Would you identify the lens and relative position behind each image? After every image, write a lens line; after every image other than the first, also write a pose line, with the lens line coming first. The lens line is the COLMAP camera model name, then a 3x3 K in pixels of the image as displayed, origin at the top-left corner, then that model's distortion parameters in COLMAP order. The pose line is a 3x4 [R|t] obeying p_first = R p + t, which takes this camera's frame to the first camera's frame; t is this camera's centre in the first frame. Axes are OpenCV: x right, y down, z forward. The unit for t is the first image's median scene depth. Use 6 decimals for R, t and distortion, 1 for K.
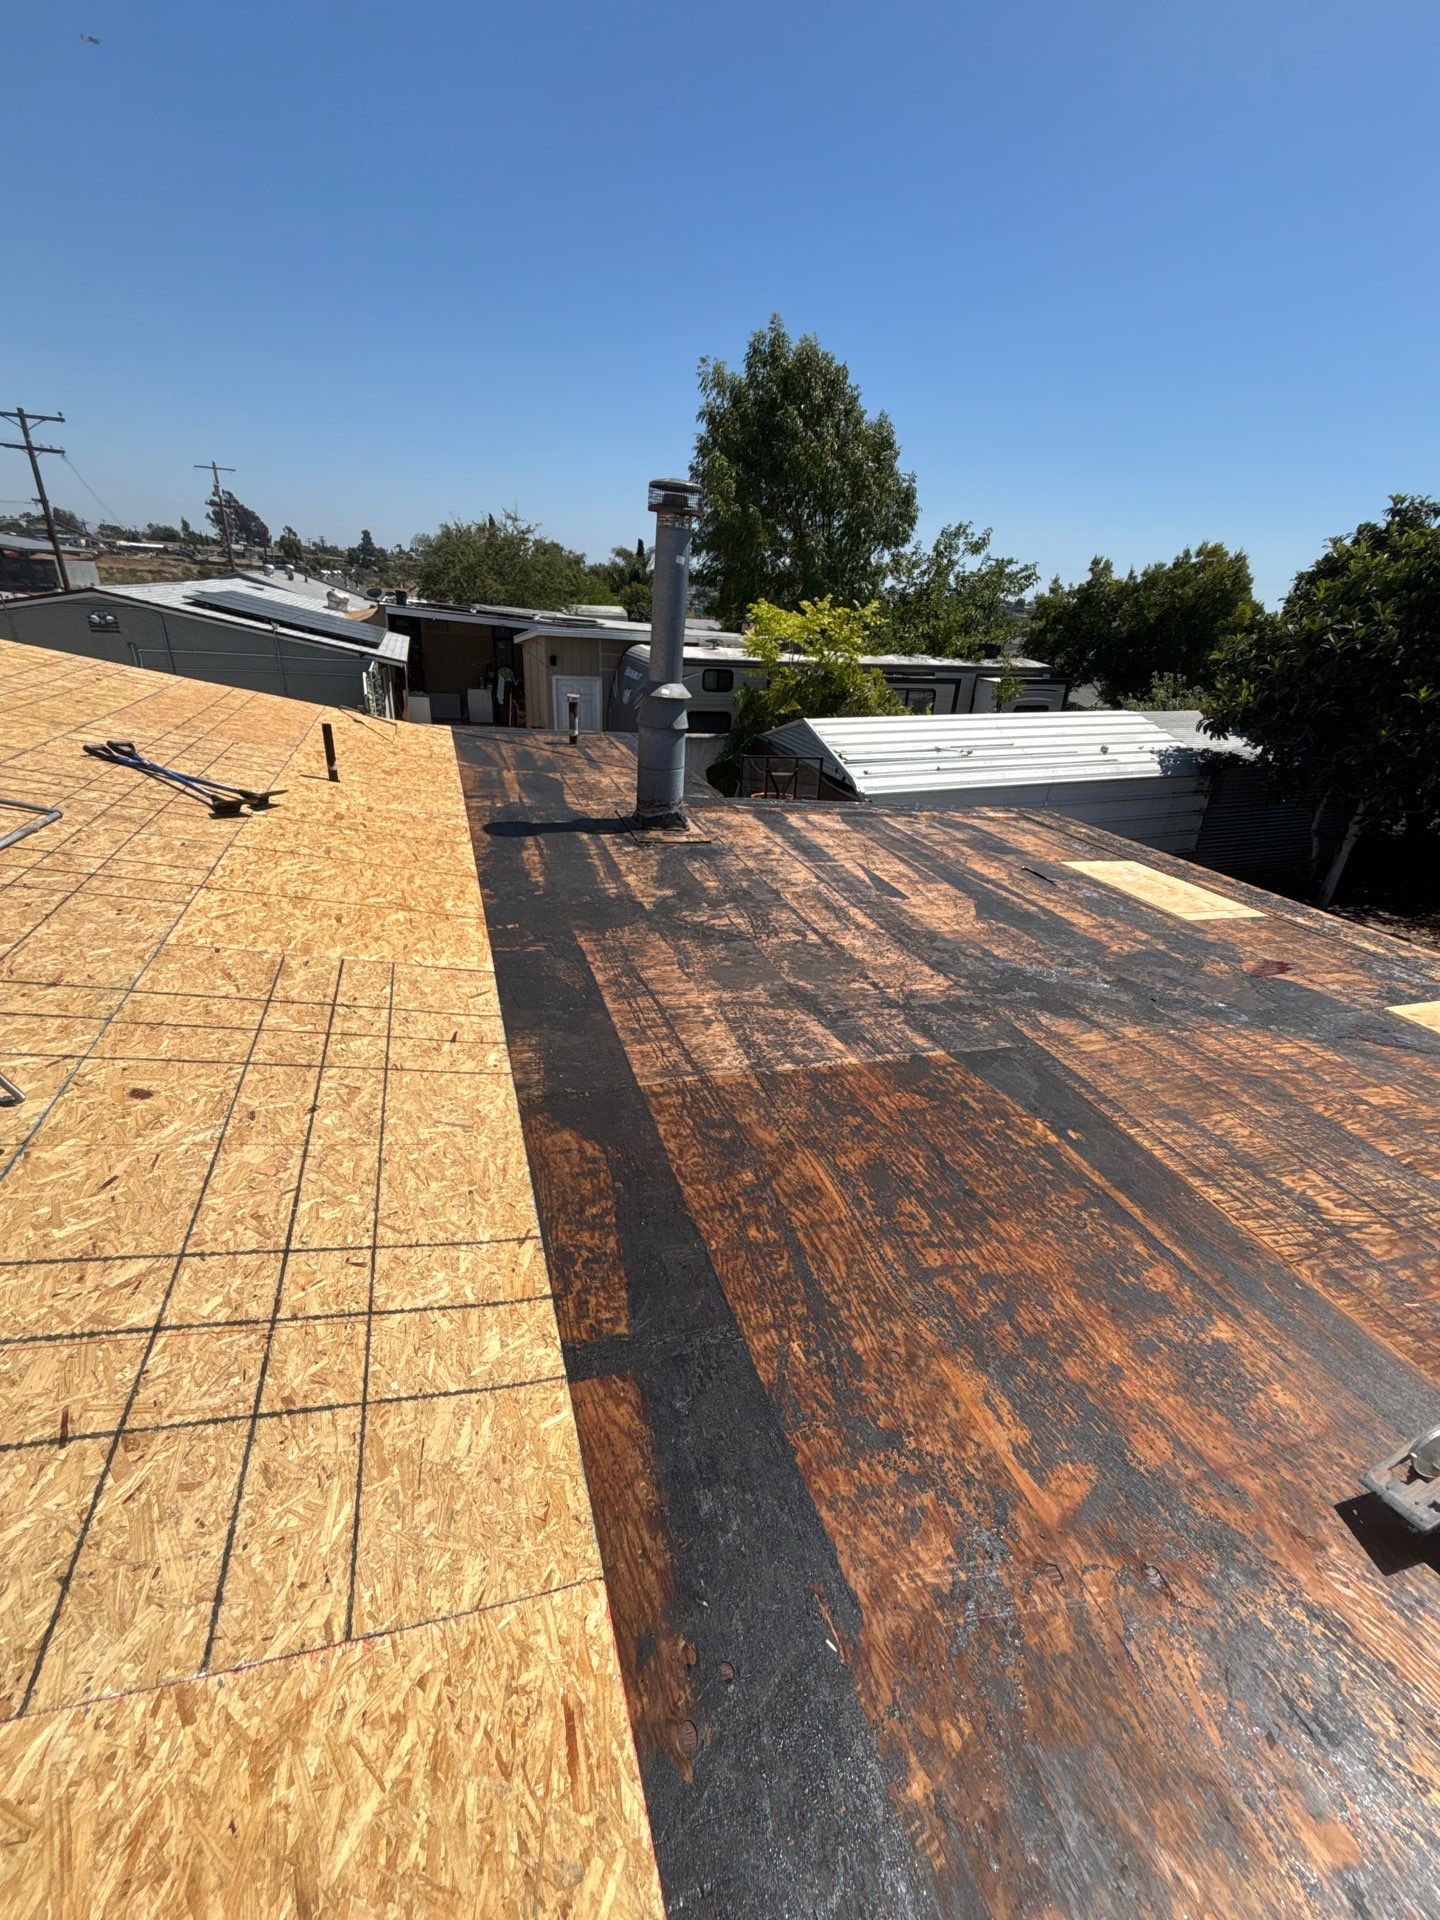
lens RADIAL K [[780.5, 0, 718.7], [0, 780.5, 960.6], [0, 0, 1]] dist [-0.004279, -0.000716]
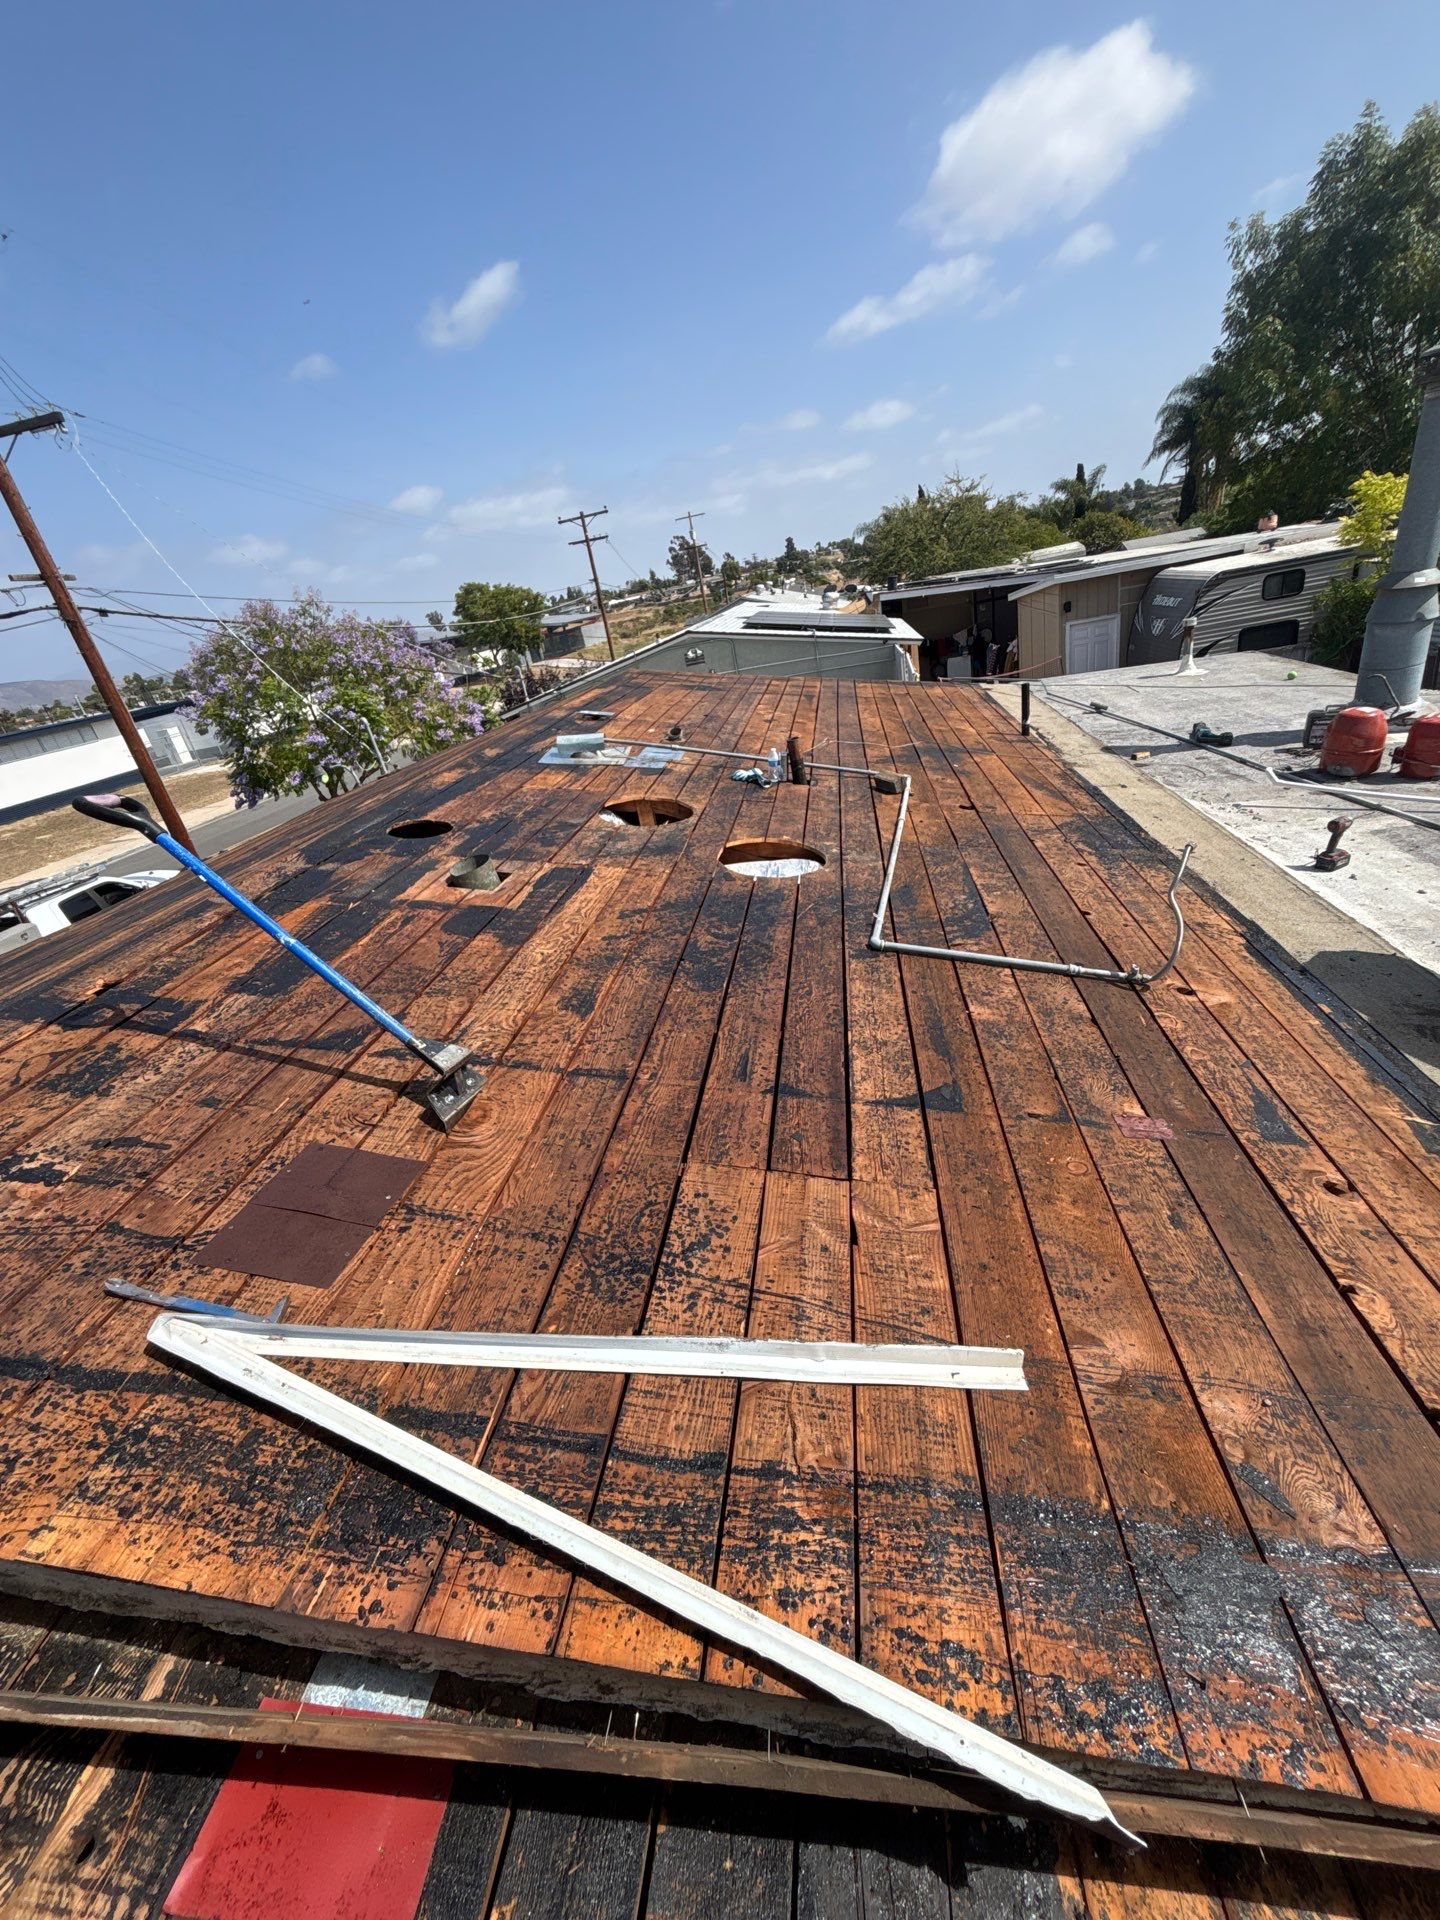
lens RADIAL K [[765.8, 0, 710.1], [0, 765.8, 962.6], [0, 0, 1]] dist [0.000836, 0.000007]
pose [[0.859621, -0.001563, -0.510929, -0.448909], [0.023362, 0.999070, 0.036249, 0.079174], [0.510397, -0.043097, 0.858858, -0.322025]]
